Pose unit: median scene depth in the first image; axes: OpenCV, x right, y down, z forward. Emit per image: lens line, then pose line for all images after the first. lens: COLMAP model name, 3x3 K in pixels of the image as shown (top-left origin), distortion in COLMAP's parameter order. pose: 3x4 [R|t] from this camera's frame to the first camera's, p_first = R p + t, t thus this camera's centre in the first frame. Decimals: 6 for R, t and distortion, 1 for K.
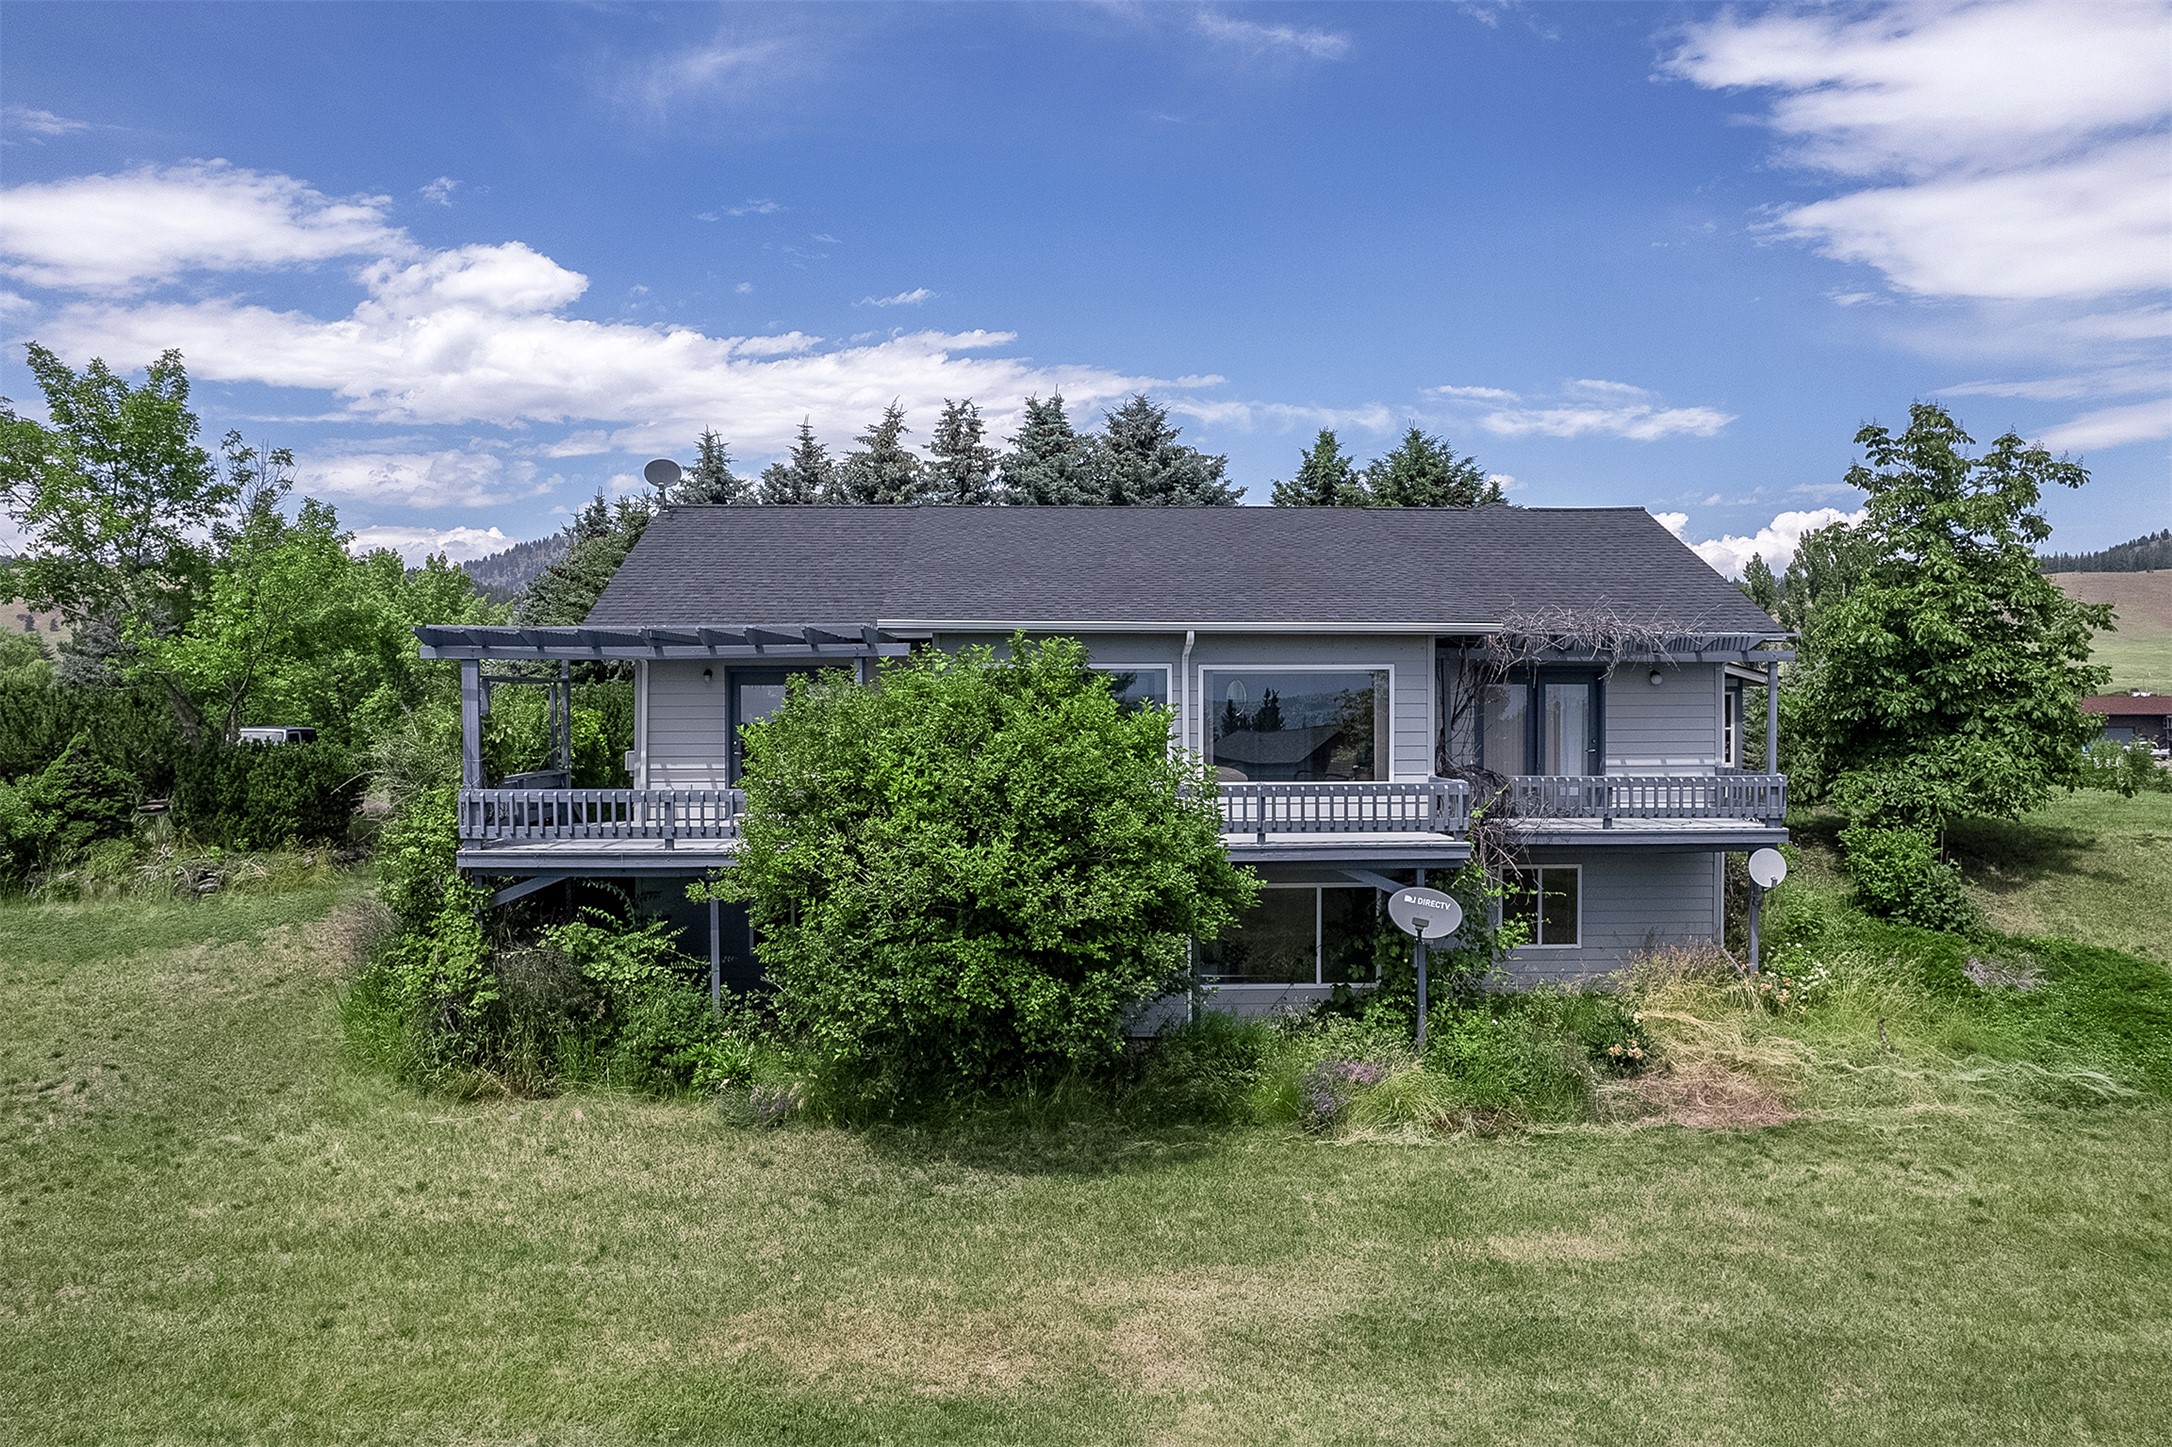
lens RADIAL K [[1399.7, 0, 1086.0], [0, 1399.7, 723.5], [0, 0, 1]] dist [-0.058985, 0.051317]
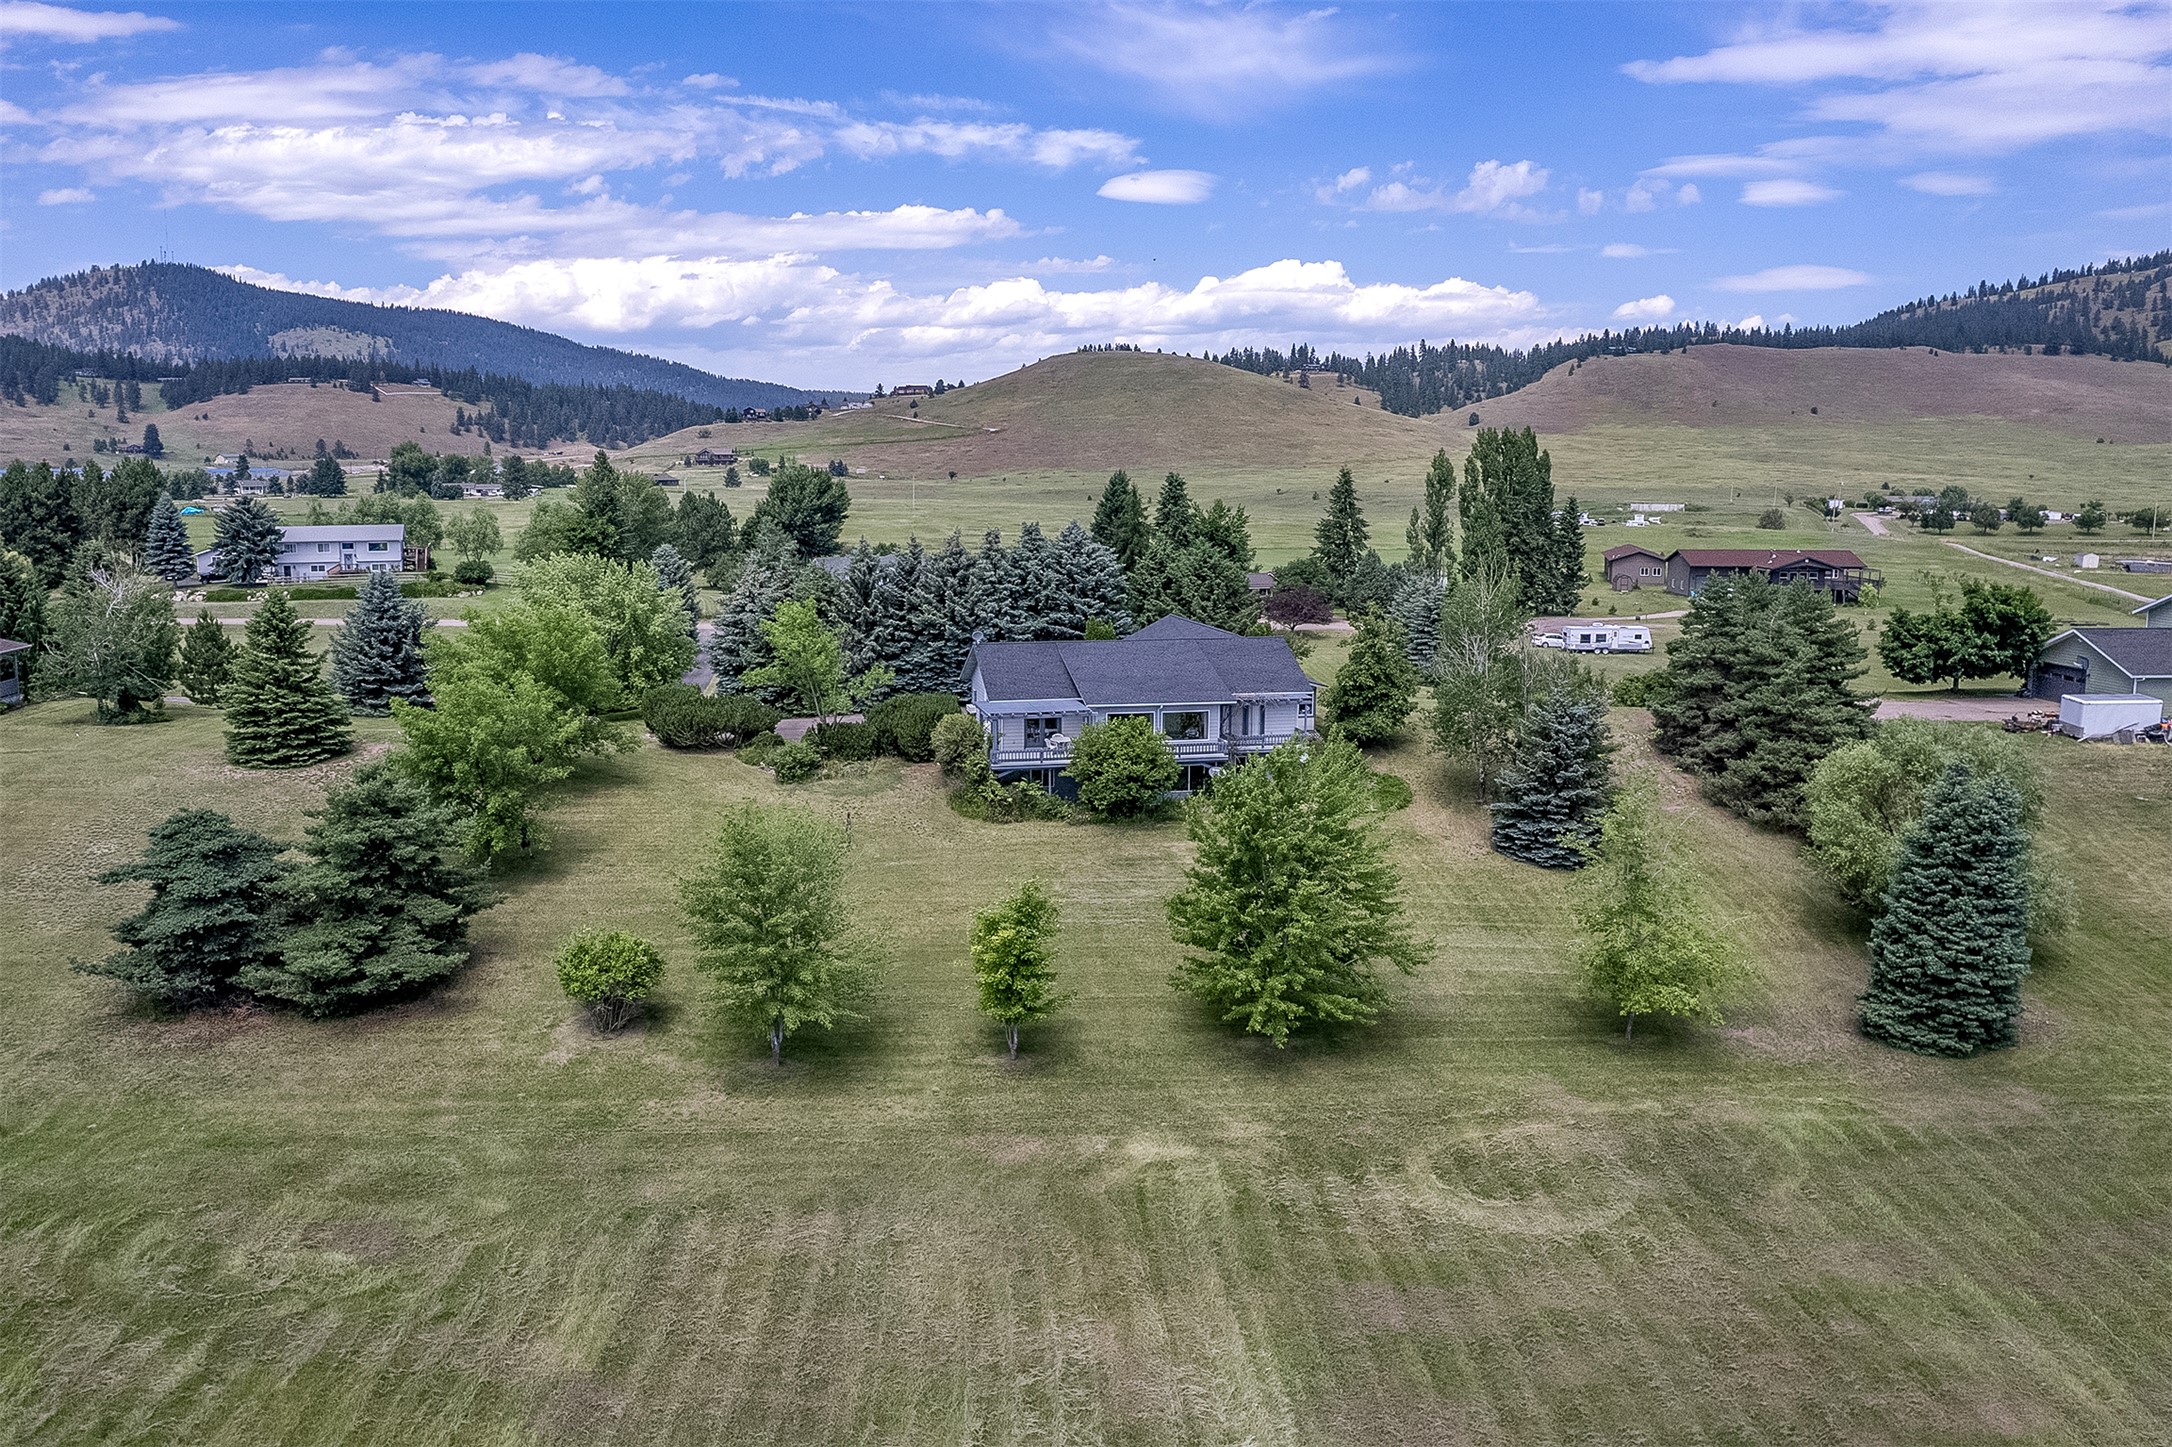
lens RADIAL K [[1690.3, 0, 954.7], [0, 1690.3, 718.7], [0, 0, 1]] dist [-0.038281, 0.005952]
pose [[0.992008, -0.024594, 0.123754, -1.176066], [0.008084, 0.991193, 0.132180, -0.708596], [-0.125915, -0.130123, 0.983470, -3.910040]]
